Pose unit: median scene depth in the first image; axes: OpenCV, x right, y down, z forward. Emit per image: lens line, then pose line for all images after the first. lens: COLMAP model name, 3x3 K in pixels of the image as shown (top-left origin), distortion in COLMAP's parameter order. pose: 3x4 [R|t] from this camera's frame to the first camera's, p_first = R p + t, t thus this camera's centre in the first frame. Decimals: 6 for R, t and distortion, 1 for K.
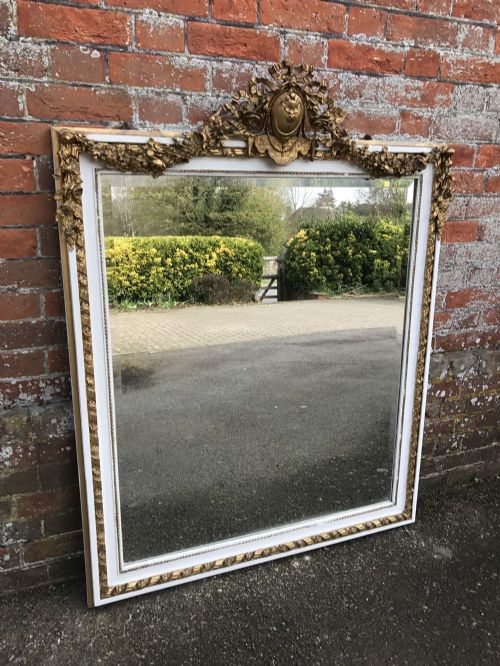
lens RADIAL K [[548.9, 0, 246.6], [0, 548.9, 334.5], [0, 0, 1]] dist [0.015588, -0.002957]
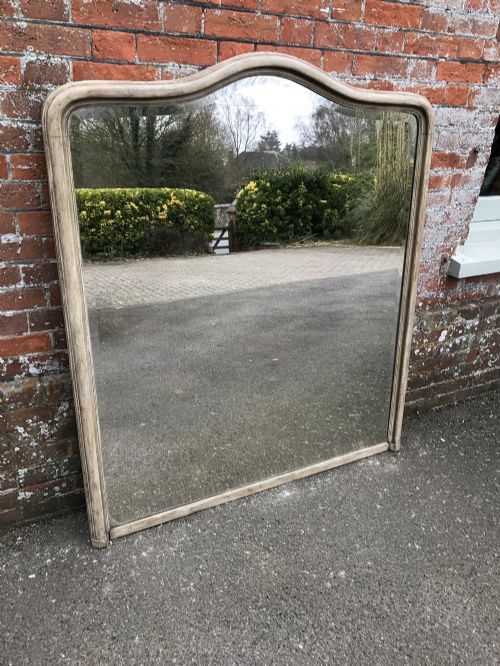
lens RADIAL K [[544.5, 0, 247.2], [0, 544.5, 333.4], [0, 0, 1]] dist [0.001765, 0.020644]
pose [[0.996441, -0.025496, 0.080348, -0.101322], [0.017055, 0.994428, 0.104031, -0.078634], [-0.082553, -0.102291, 0.991323, -0.276537]]
